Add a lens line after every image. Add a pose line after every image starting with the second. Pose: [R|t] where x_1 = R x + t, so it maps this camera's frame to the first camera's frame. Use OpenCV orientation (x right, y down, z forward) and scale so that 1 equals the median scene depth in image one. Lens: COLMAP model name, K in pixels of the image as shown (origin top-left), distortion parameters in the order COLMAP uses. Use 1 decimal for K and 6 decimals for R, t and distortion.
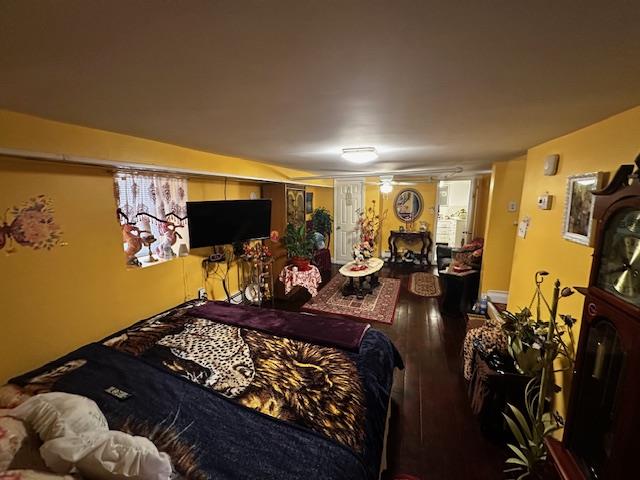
lens RADIAL K [[258.2, 0, 320.0], [0, 258.2, 240.0], [0, 0, 1]] dist [0.009016, -0.000140]
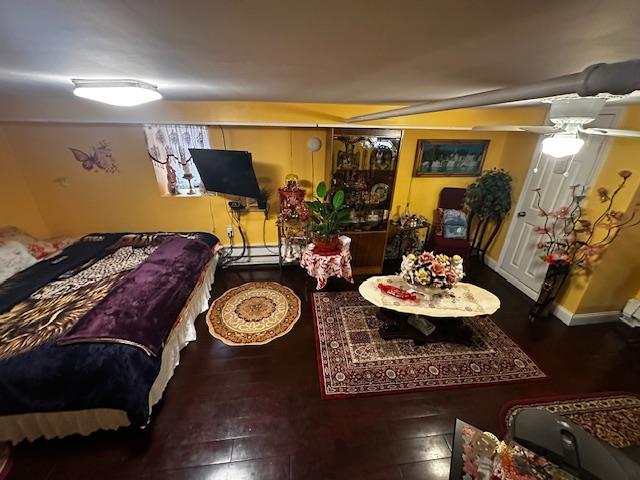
lens RADIAL K [[258.2, 0, 320.0], [0, 258.2, 240.0], [0, 0, 1]] dist [0.009016, -0.000140]
pose [[0.442857, 0.379589, -0.812274, 0.960561], [-0.167750, 0.925039, 0.340827, -0.310660], [0.880759, -0.014679, 0.473336, 1.149809]]
